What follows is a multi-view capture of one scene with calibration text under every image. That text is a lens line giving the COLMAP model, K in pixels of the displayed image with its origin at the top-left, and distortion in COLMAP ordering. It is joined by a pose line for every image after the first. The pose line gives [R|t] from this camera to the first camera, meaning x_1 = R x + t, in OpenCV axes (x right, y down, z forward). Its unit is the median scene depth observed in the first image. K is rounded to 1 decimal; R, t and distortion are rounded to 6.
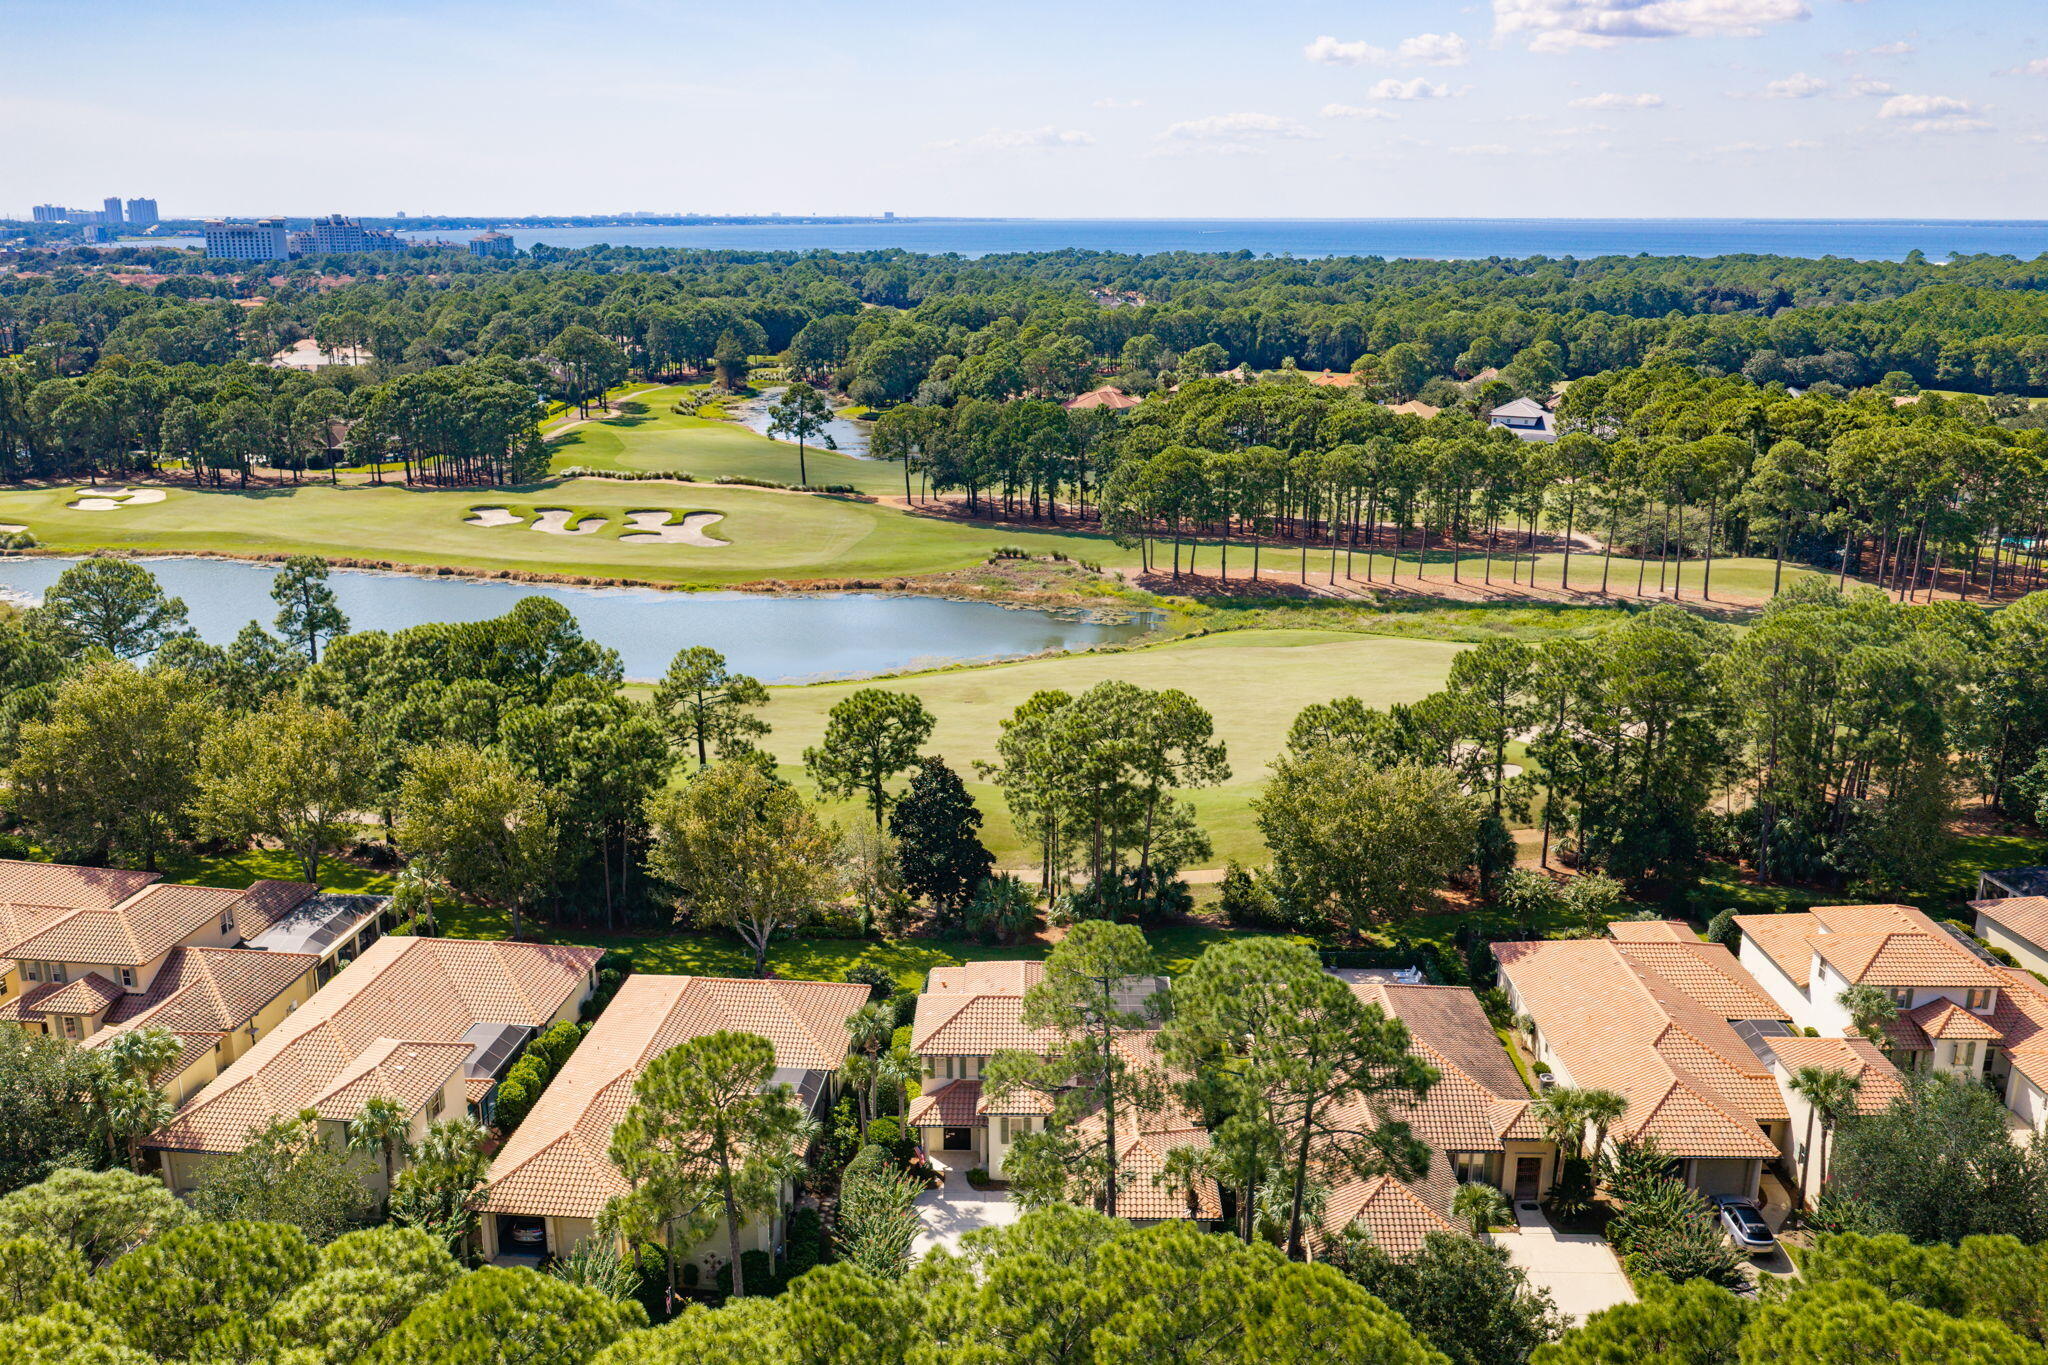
lens RADIAL K [[1688.7, 0, 1026.5], [0, 1688.7, 696.2], [0, 0, 1]] dist [0.024308, -0.043233]
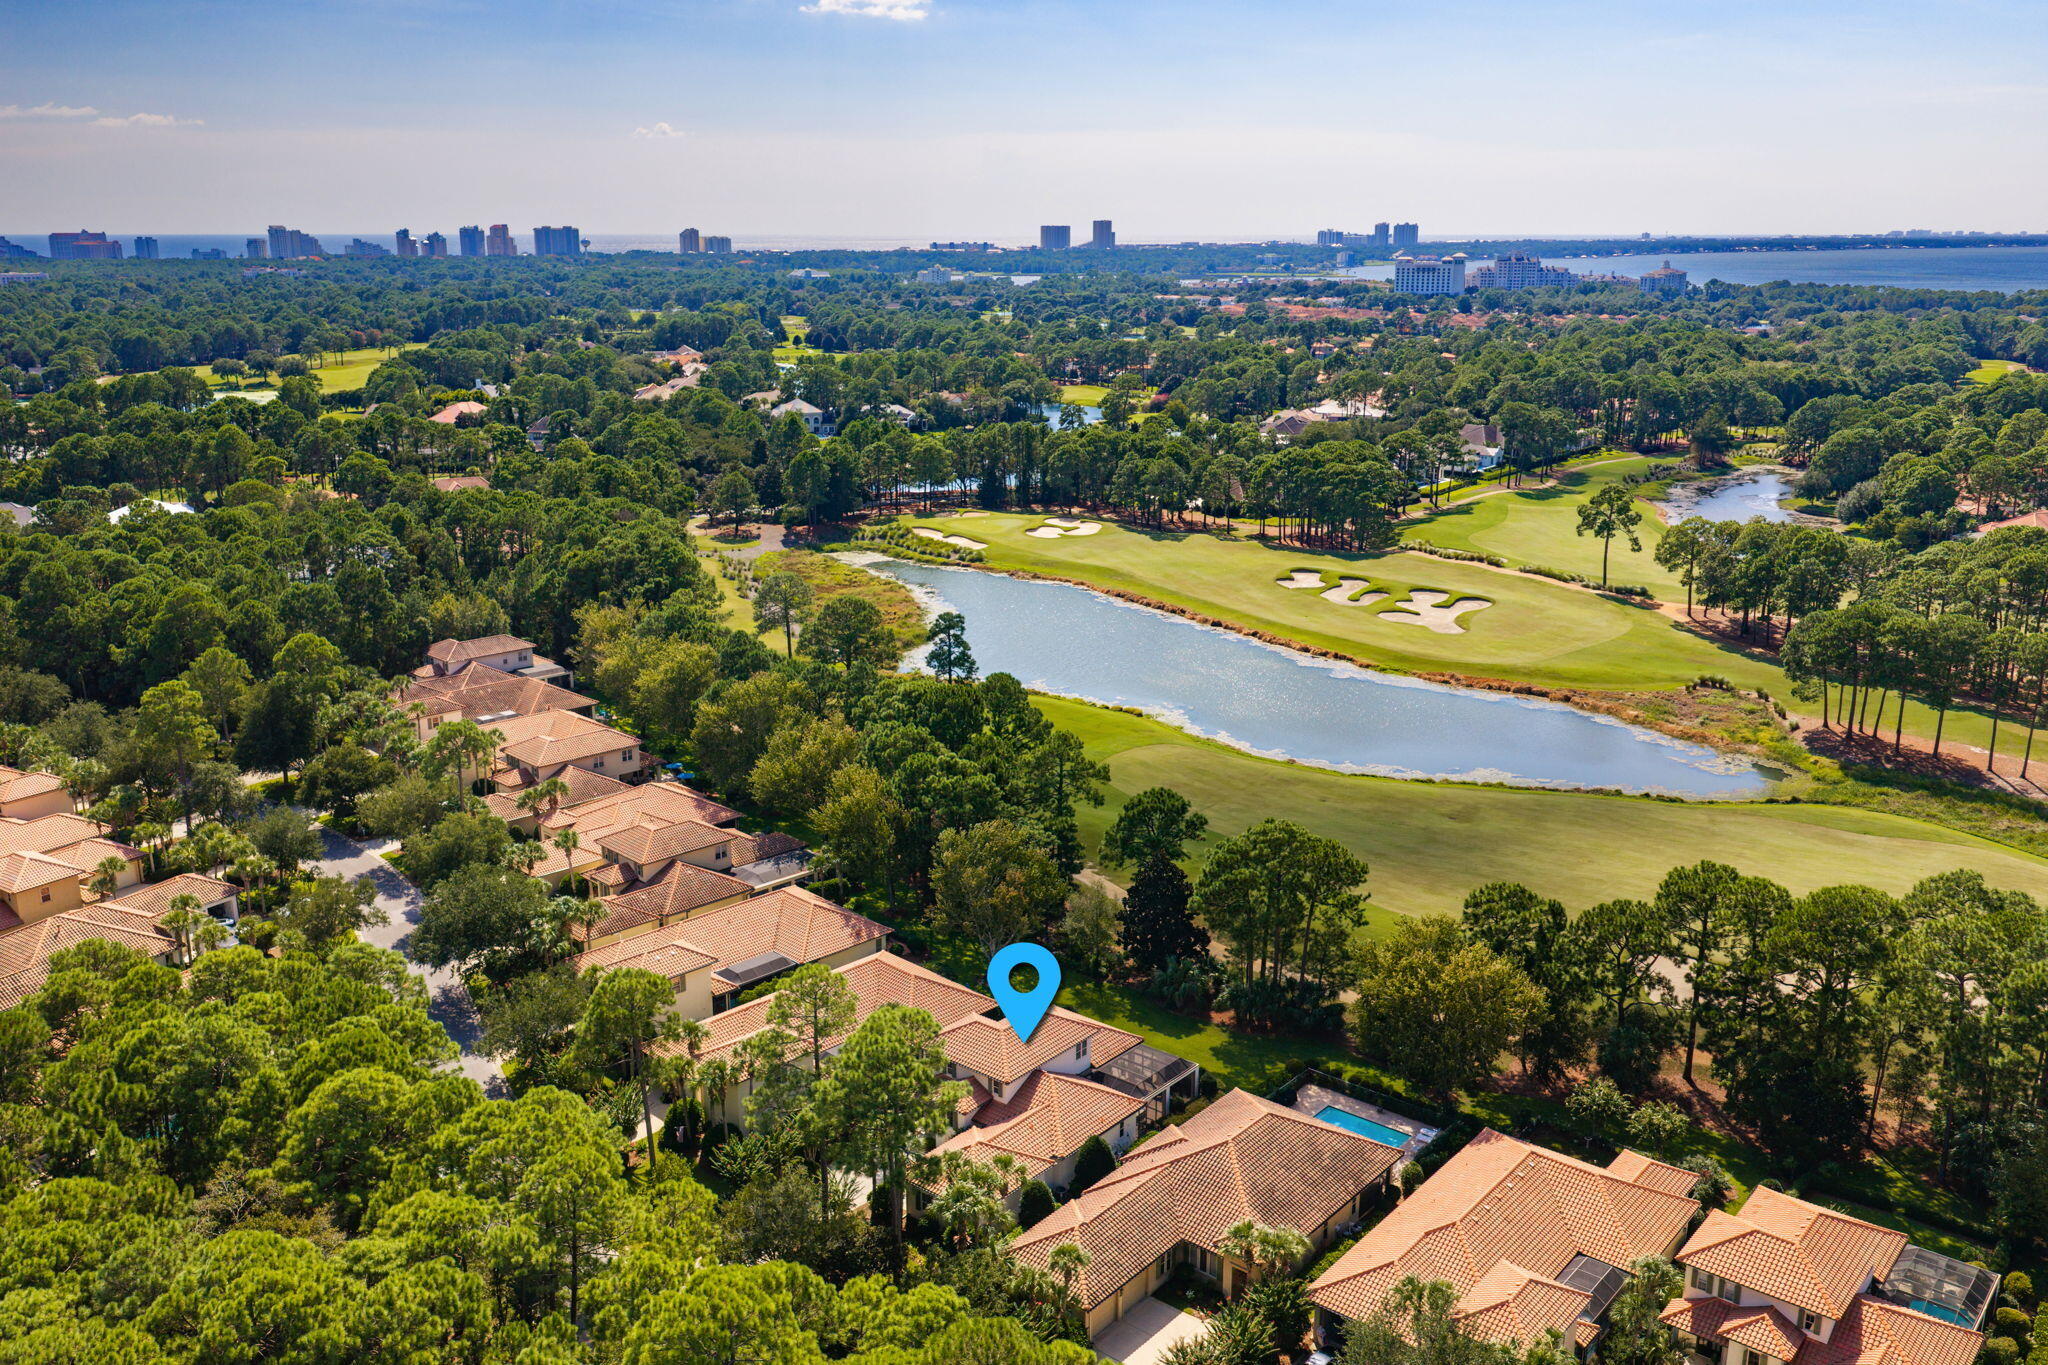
lens RADIAL K [[1688.7, 0, 1026.5], [0, 1688.7, 696.2], [0, 0, 1]] dist [0.024308, -0.043233]
pose [[0.772836, 0.165336, -0.612689, 0.606254], [-0.171303, 0.983977, 0.049450, -0.119711], [0.611048, 0.066739, 0.788775, -0.061054]]
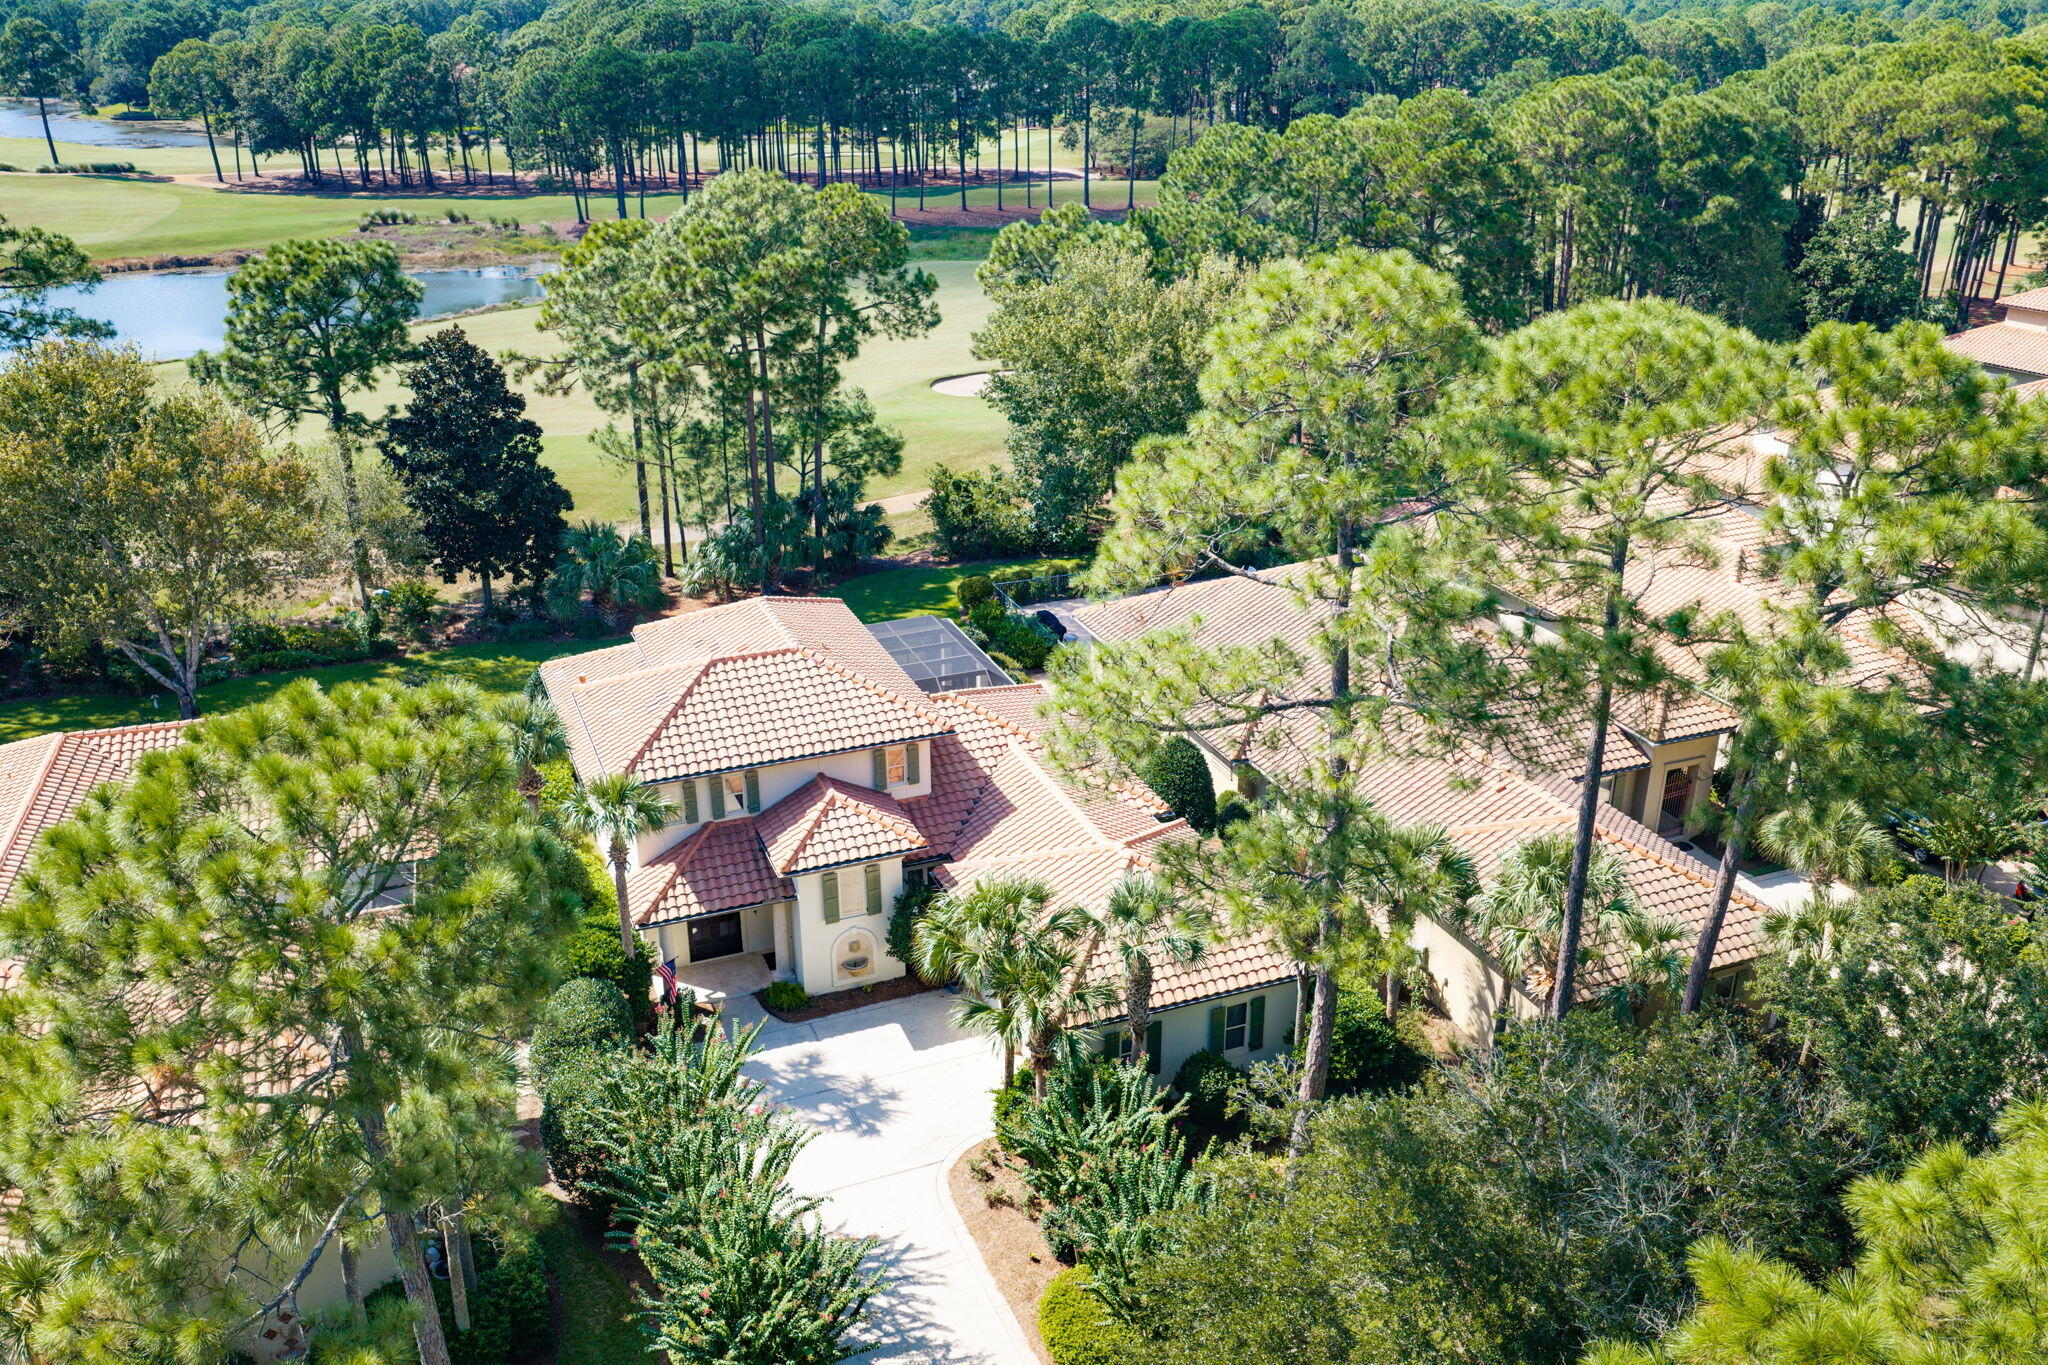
lens RADIAL K [[1688.7, 0, 1026.5], [0, 1688.7, 696.2], [0, 0, 1]] dist [0.024308, -0.043233]
pose [[0.923966, -0.155496, 0.349438, -0.091287], [0.109443, 0.982913, 0.148000, 0.093058], [-0.366481, -0.098504, 0.925197, 0.372345]]
